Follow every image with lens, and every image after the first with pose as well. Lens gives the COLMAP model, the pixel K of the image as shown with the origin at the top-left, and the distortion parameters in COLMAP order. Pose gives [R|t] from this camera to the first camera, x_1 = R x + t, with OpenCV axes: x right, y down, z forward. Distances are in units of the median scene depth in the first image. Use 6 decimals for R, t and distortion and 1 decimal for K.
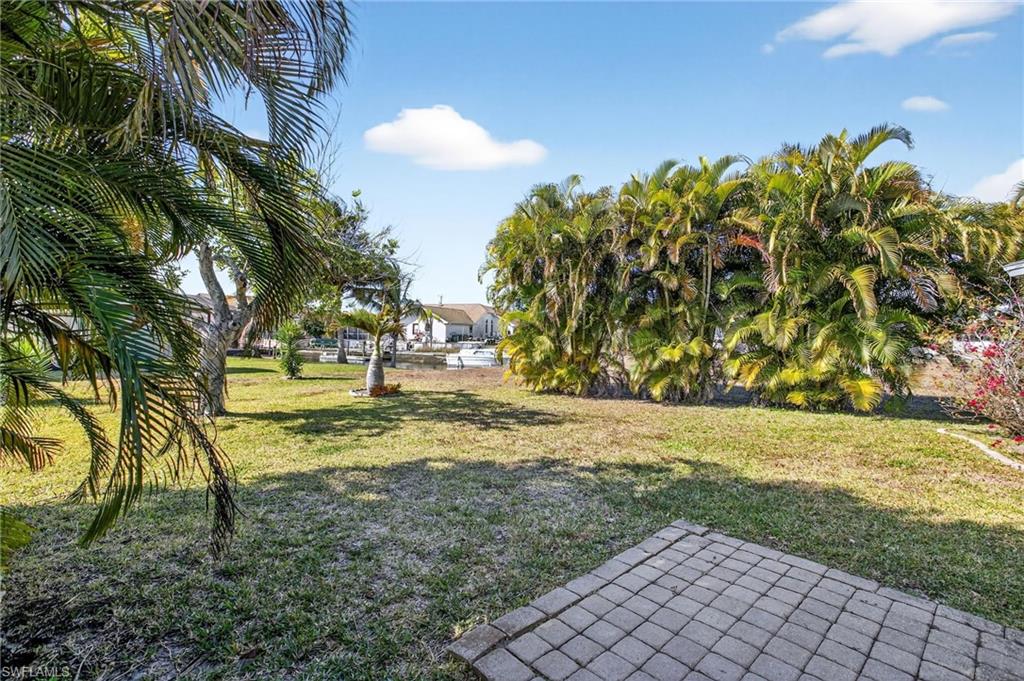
lens RADIAL K [[461.8, 0, 509.0], [0, 461.8, 337.1], [0, 0, 1]] dist [-0.009421, 0.003653]
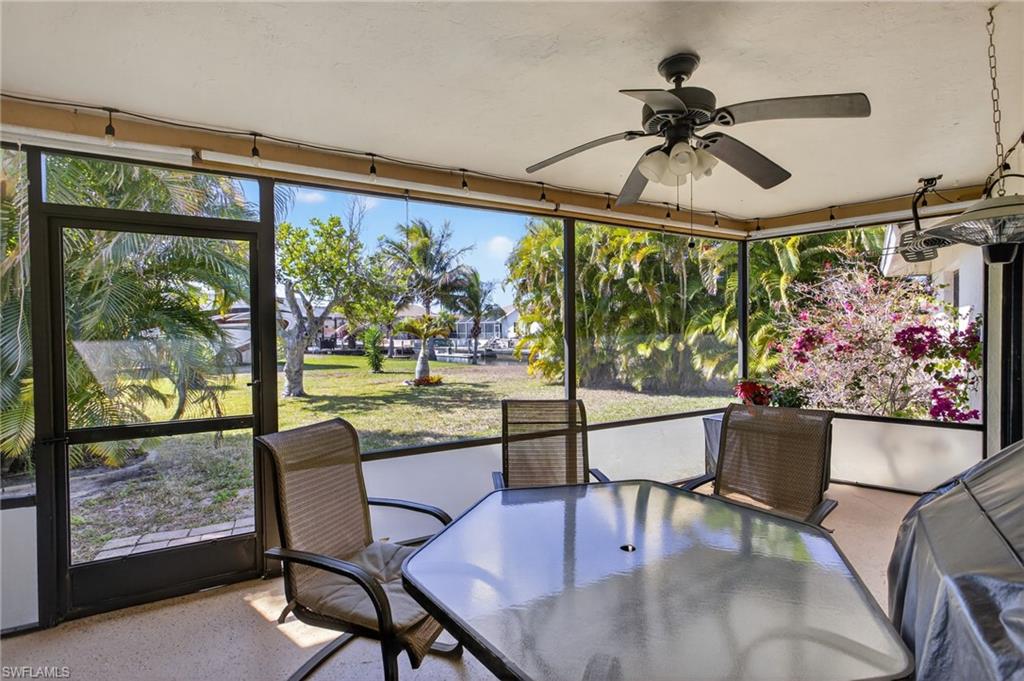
lens RADIAL K [[461.8, 0, 515.9], [0, 461.8, 337.7], [0, 0, 1]] dist [-0.009421, 0.003653]
pose [[0.964568, -0.017972, -0.263220, 0.296926], [0.021176, 0.999732, 0.009337, -0.011892], [0.262982, -0.014580, 0.964691, -0.152531]]
